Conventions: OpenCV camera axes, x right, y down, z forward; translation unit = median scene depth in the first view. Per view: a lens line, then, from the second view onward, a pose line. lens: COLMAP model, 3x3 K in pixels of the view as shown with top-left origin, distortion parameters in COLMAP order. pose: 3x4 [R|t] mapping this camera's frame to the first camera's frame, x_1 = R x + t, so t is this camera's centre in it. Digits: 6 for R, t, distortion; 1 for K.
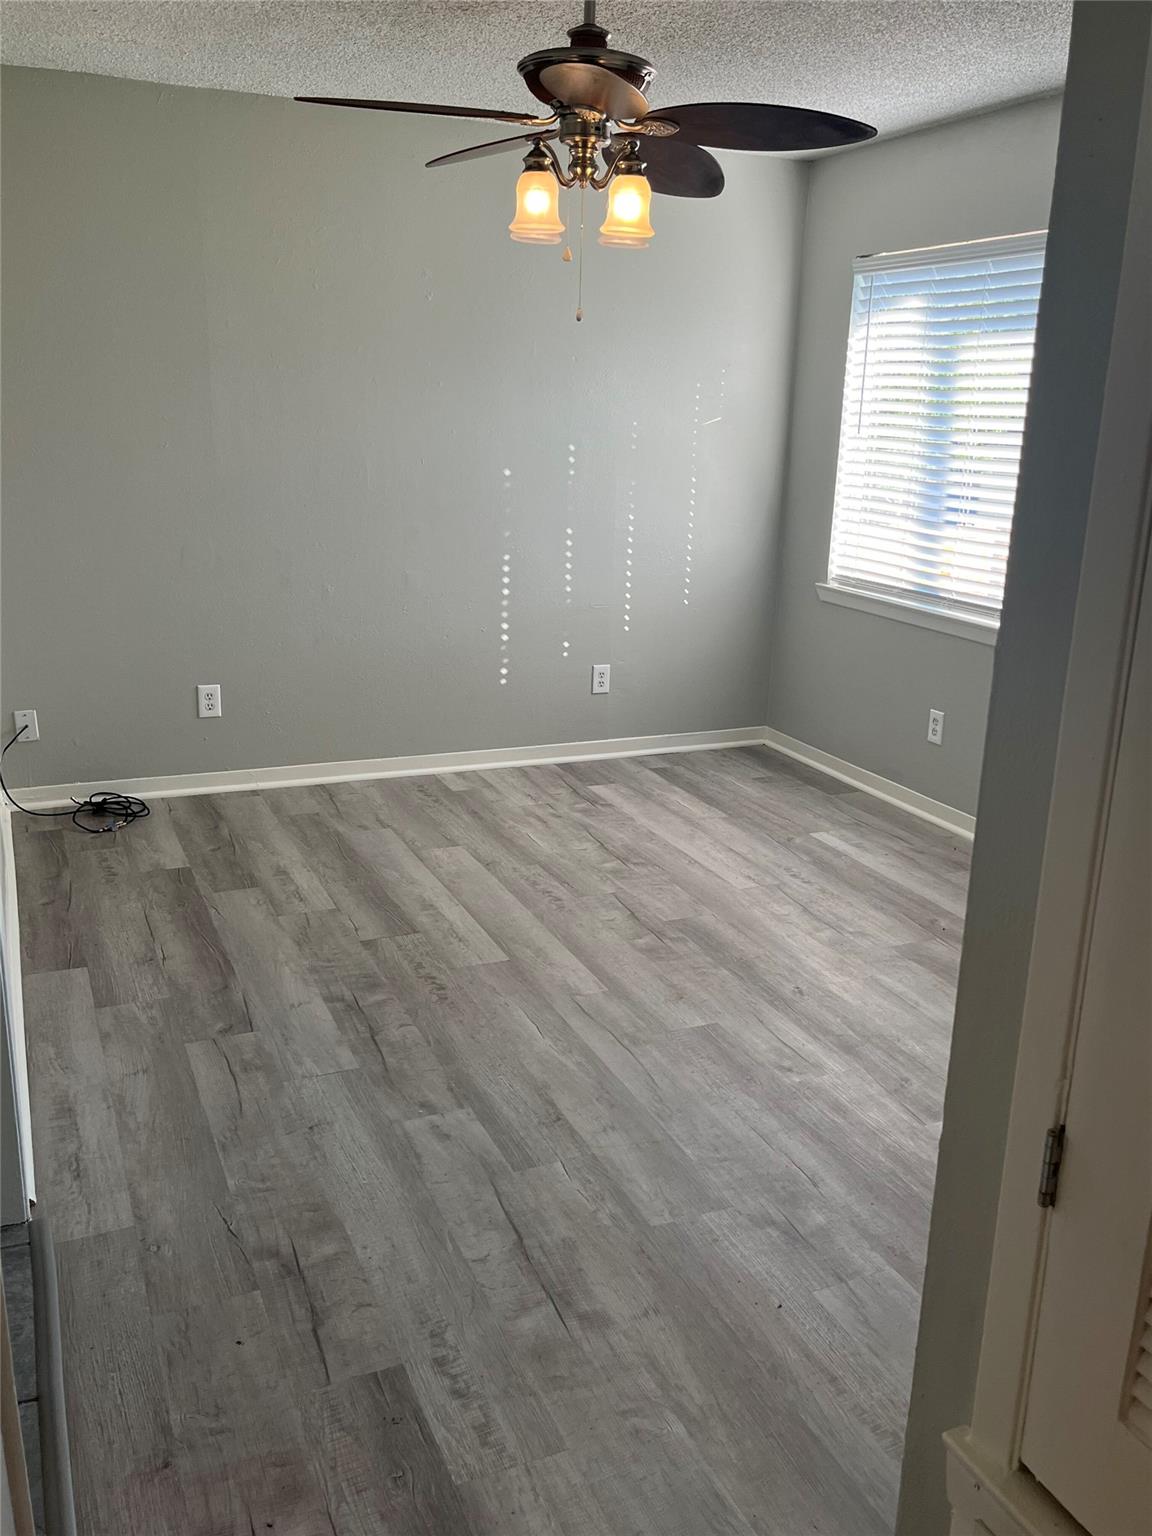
lens RADIAL K [[1323.9, 0, 585.0], [0, 1323.9, 770.6], [0, 0, 1]] dist [0.072306, -0.077065]
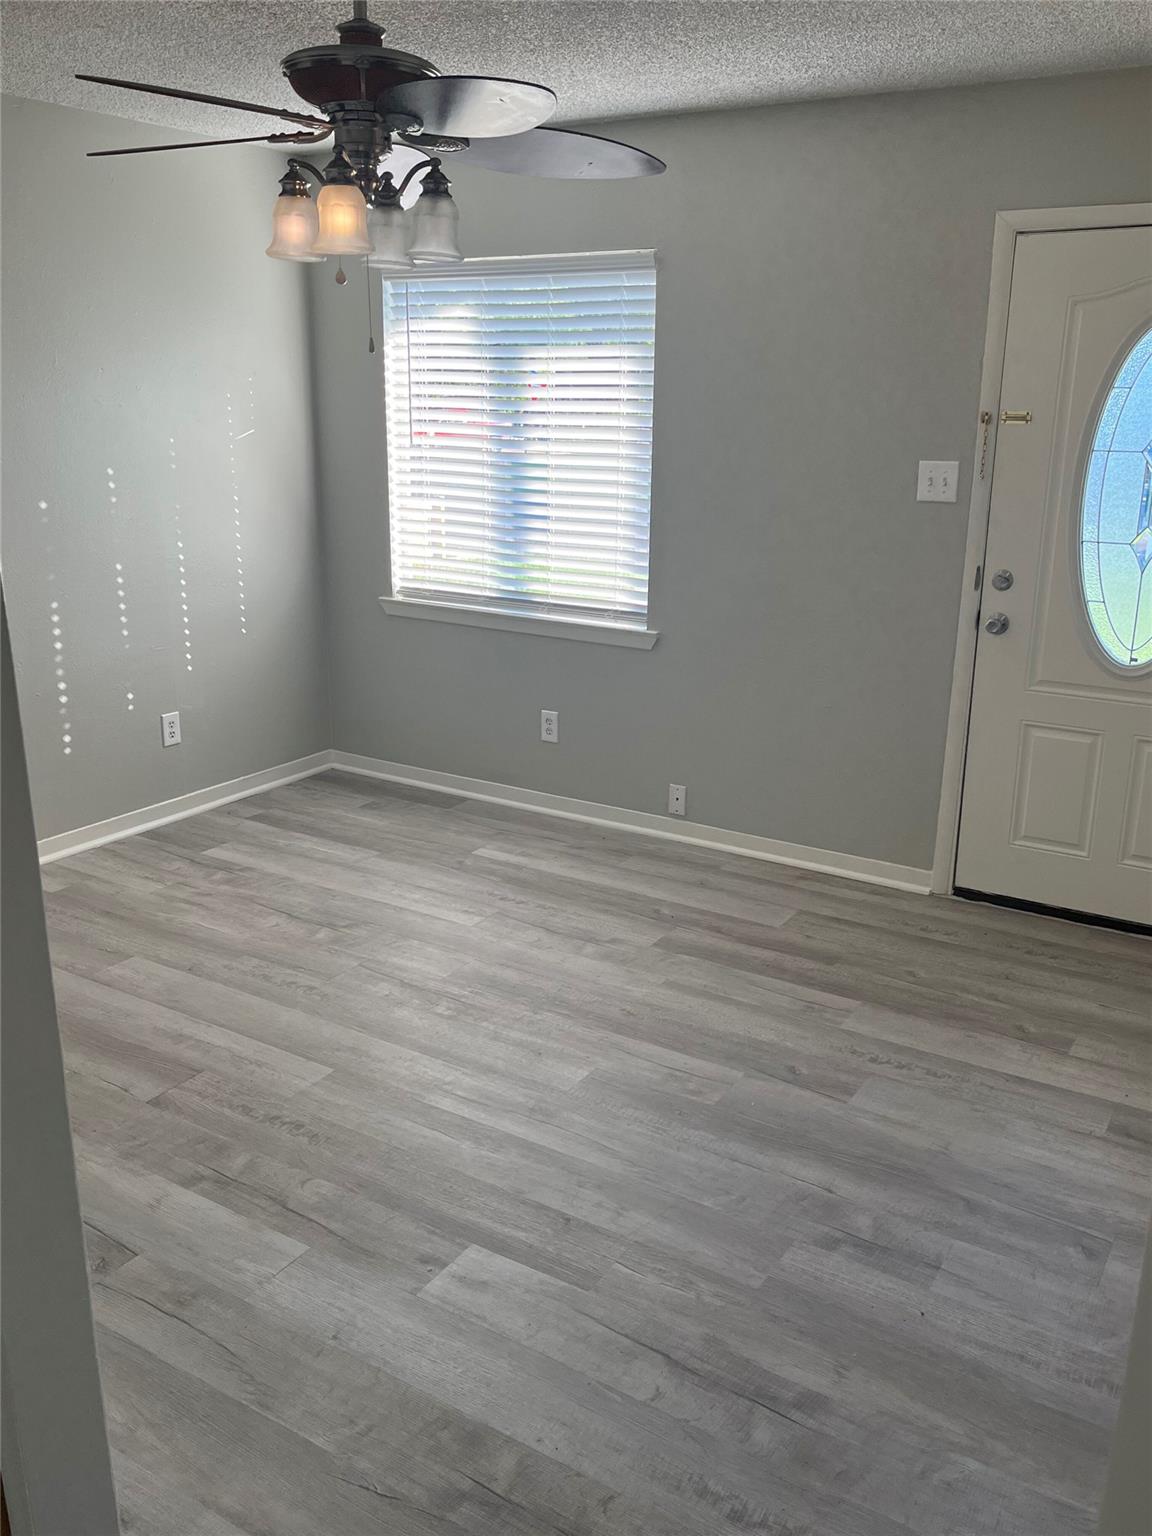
lens RADIAL K [[1323.9, 0, 587.7], [0, 1323.9, 769.5], [0, 0, 1]] dist [0.072306, -0.077065]
pose [[0.821953, -0.176297, 0.541584, -0.282675], [0.164047, 0.983872, 0.071300, -0.069791], [-0.545419, 0.030240, 0.837618, 0.122773]]
